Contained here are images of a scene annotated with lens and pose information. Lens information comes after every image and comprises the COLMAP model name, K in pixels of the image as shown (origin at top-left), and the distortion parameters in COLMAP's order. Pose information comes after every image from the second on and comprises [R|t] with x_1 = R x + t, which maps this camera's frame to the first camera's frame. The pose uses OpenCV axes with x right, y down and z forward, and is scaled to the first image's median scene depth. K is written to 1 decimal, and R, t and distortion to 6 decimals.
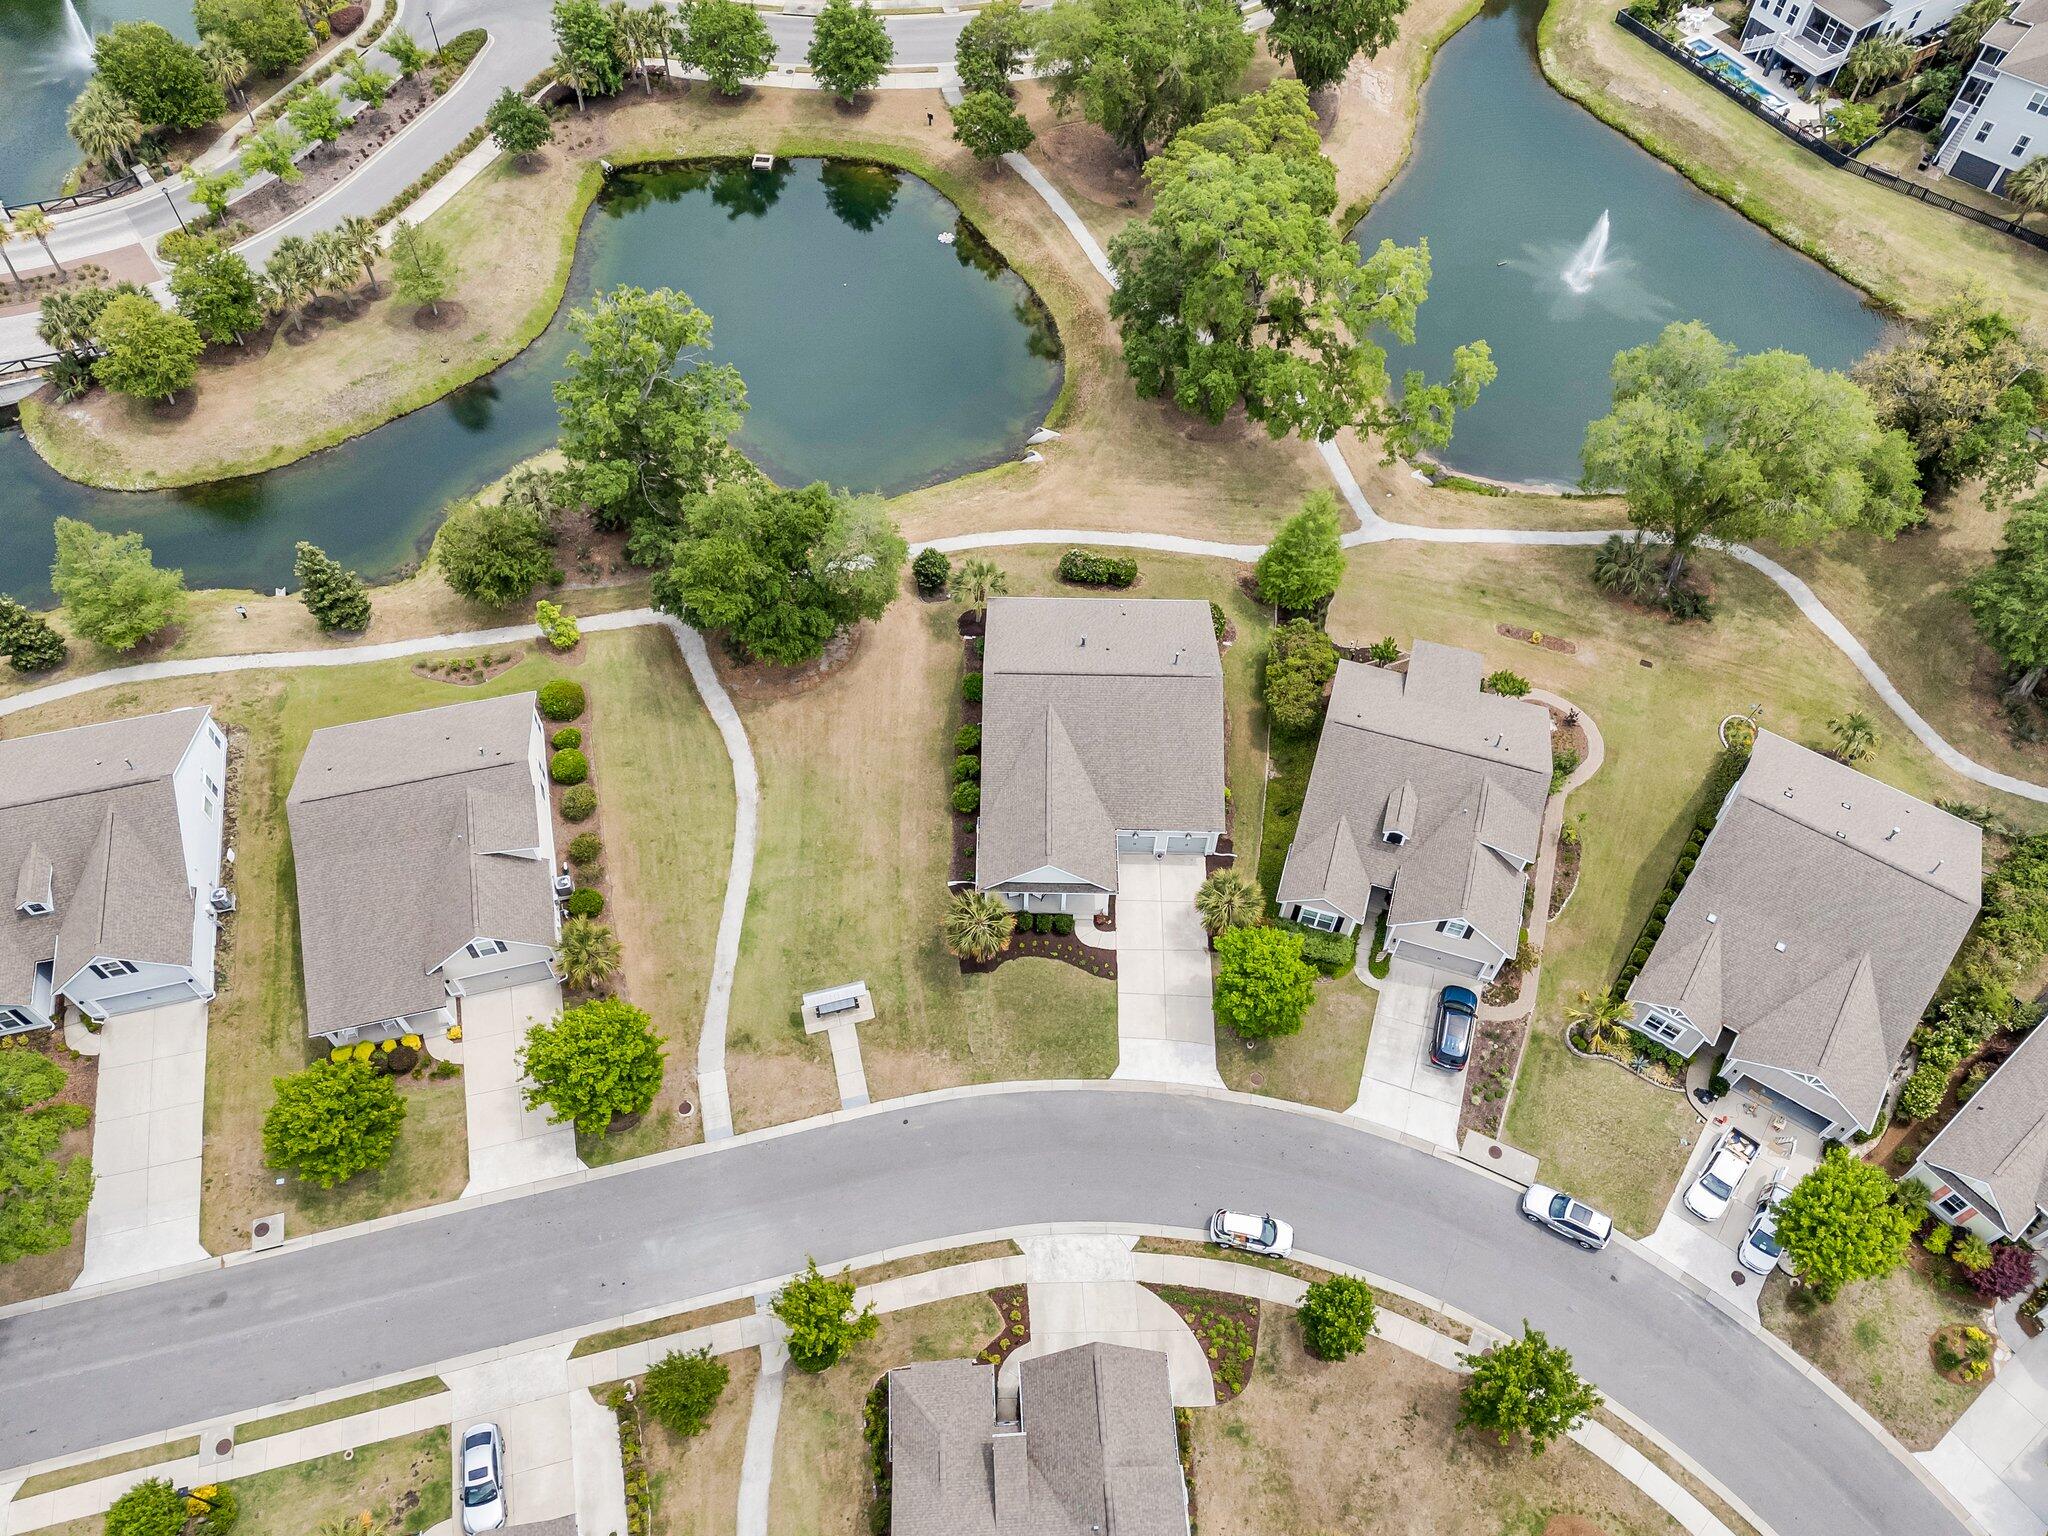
lens RADIAL K [[1574.2, 0, 1024.0], [0, 1574.2, 768.0], [0, 0, 1]] dist [0.088446, -0.005756]
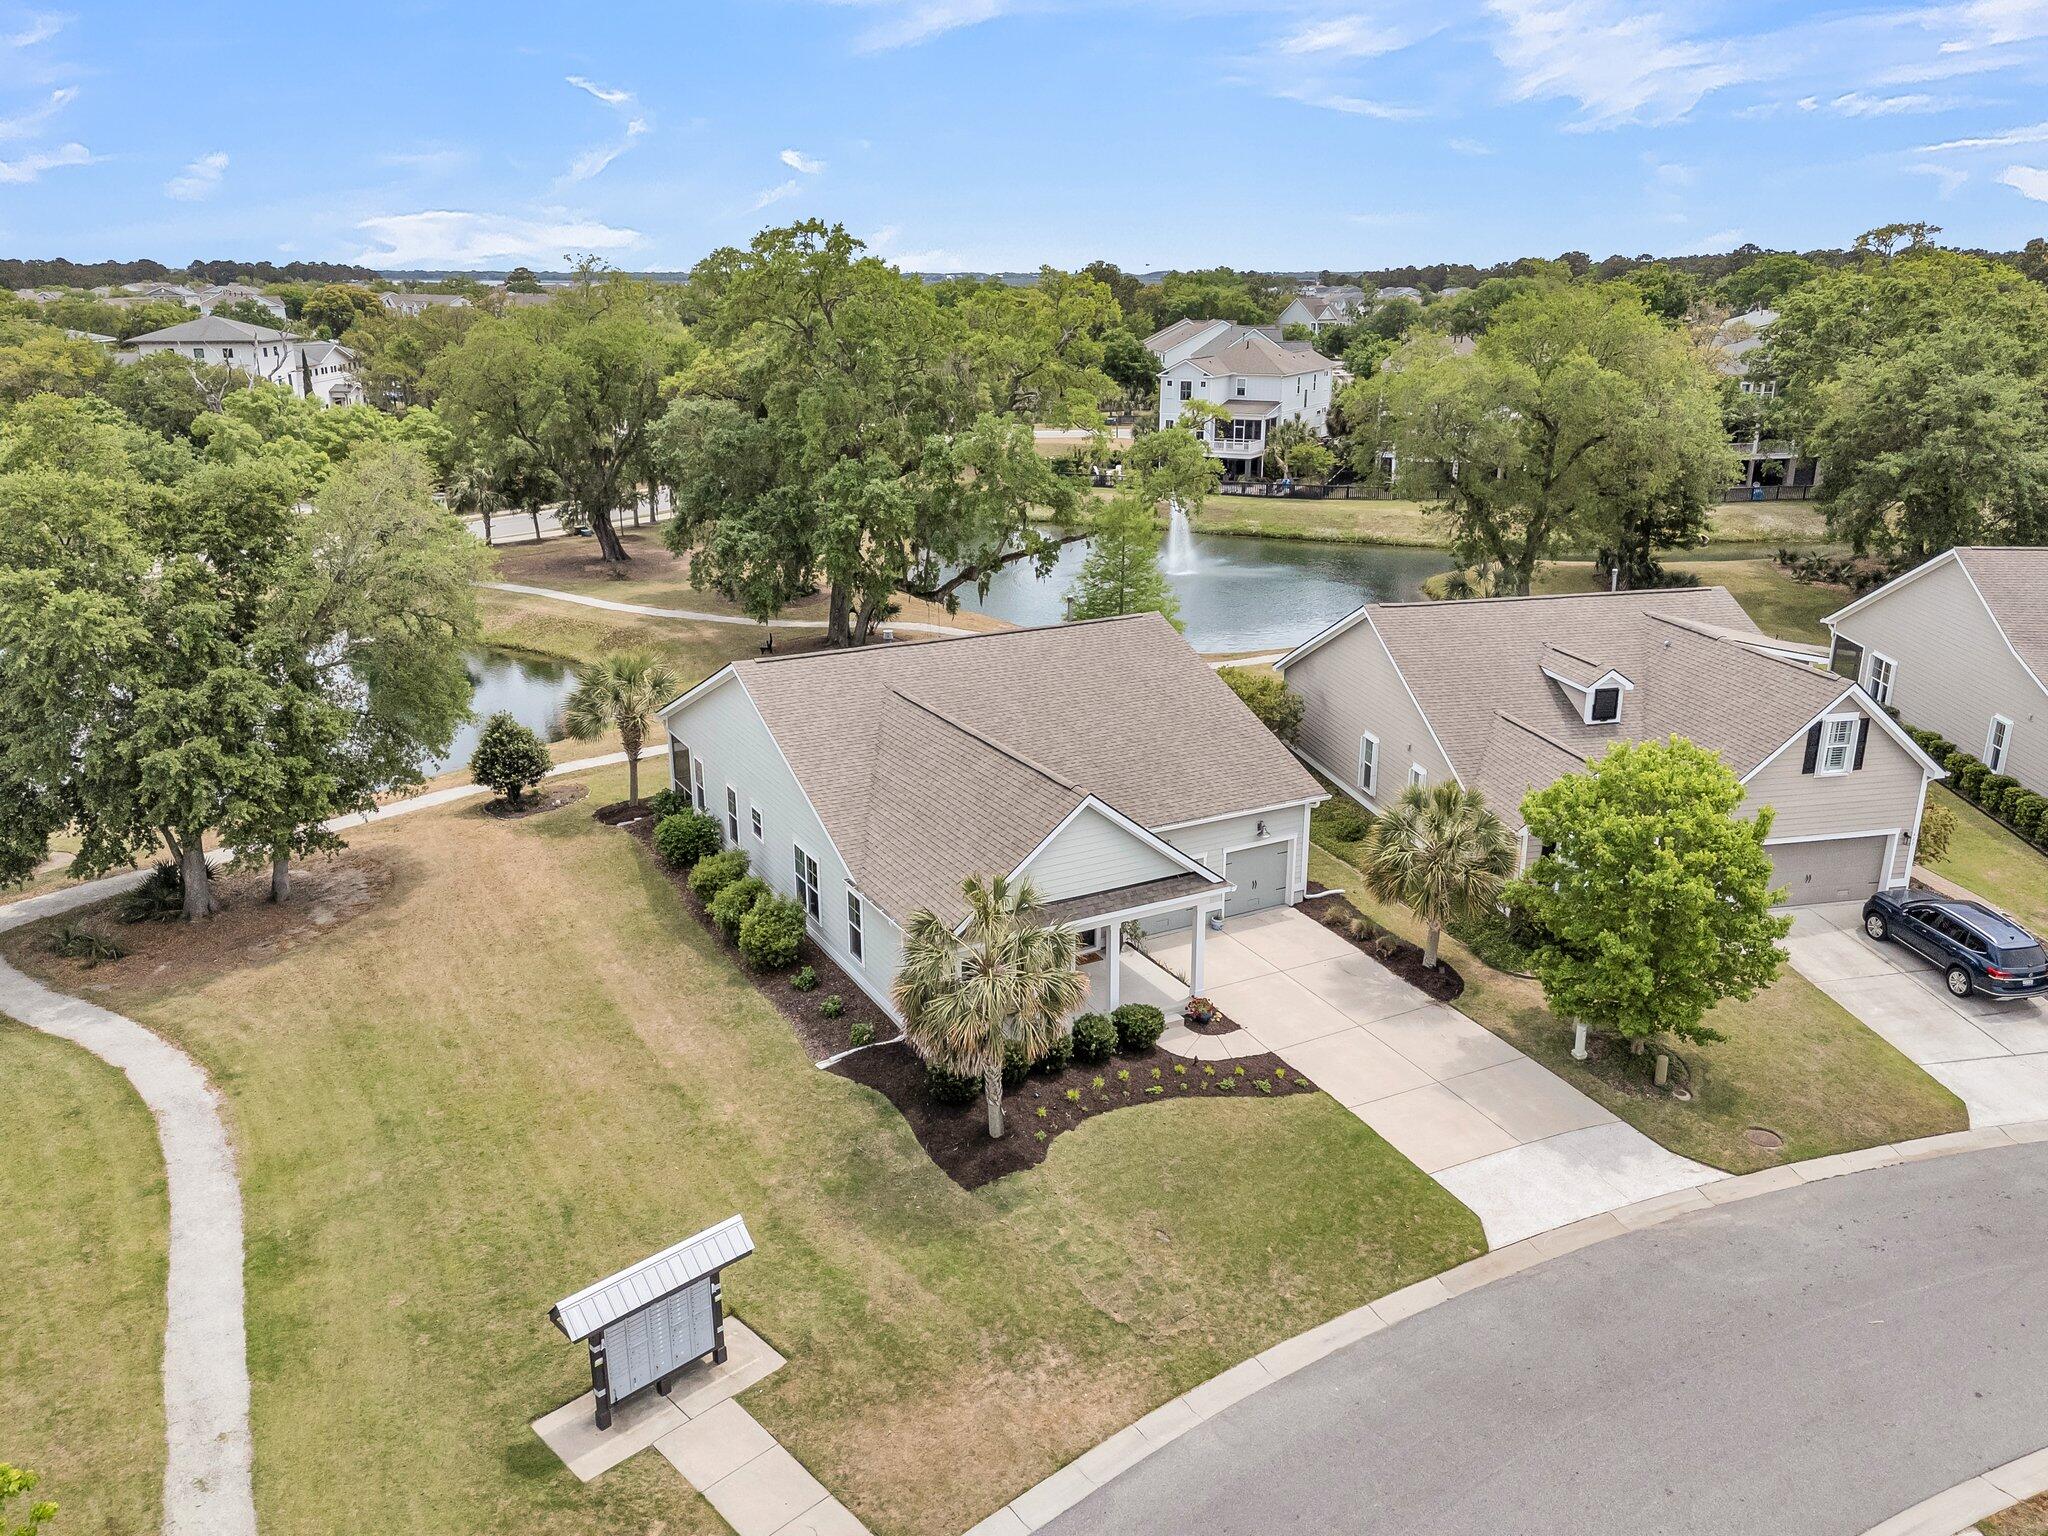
lens RADIAL K [[1532.0, 0, 1024.0], [0, 1532.0, 768.0], [0, 0, 1]] dist [0.065480, -0.064412]
pose [[0.867649, -0.131354, 0.479511, -0.181497], [0.402621, 0.751476, -0.522666, 0.243699], [-0.291687, 0.646552, 0.704903, 0.683949]]
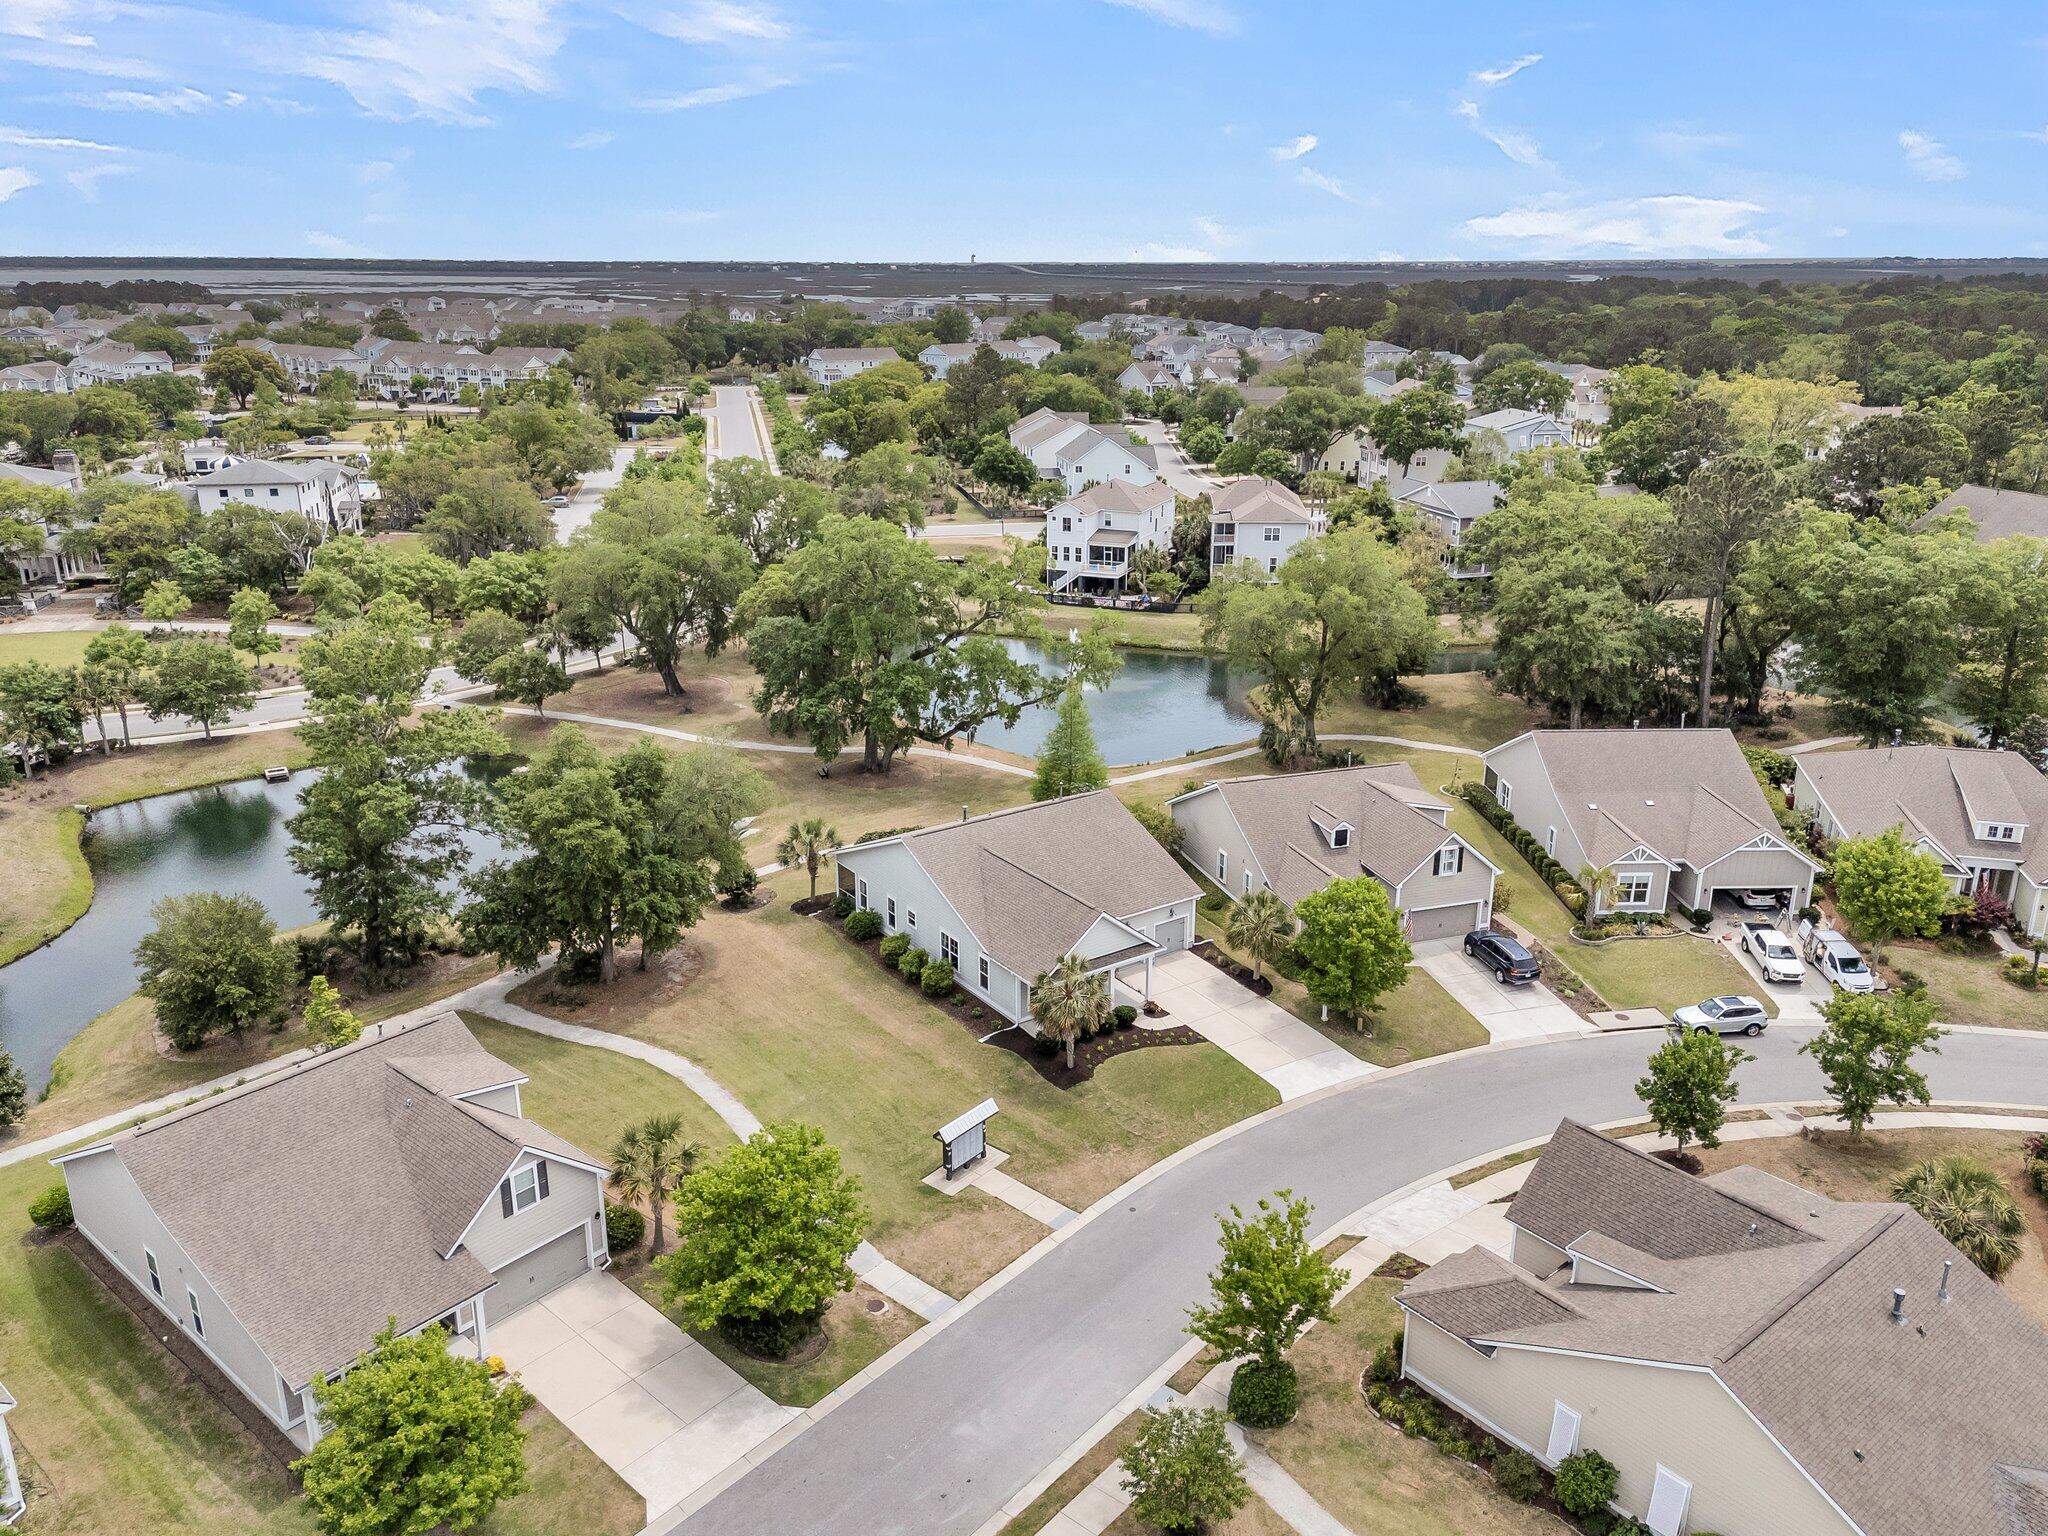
lens RADIAL K [[1574.2, 0, 1024.0], [0, 1574.2, 768.0], [0, 0, 1]] dist [0.088446, -0.005756]
pose [[0.805889, -0.164419, 0.568779, -0.495732], [0.479203, 0.745330, -0.463517, 0.375515], [-0.347717, 0.646104, 0.679443, 0.332746]]
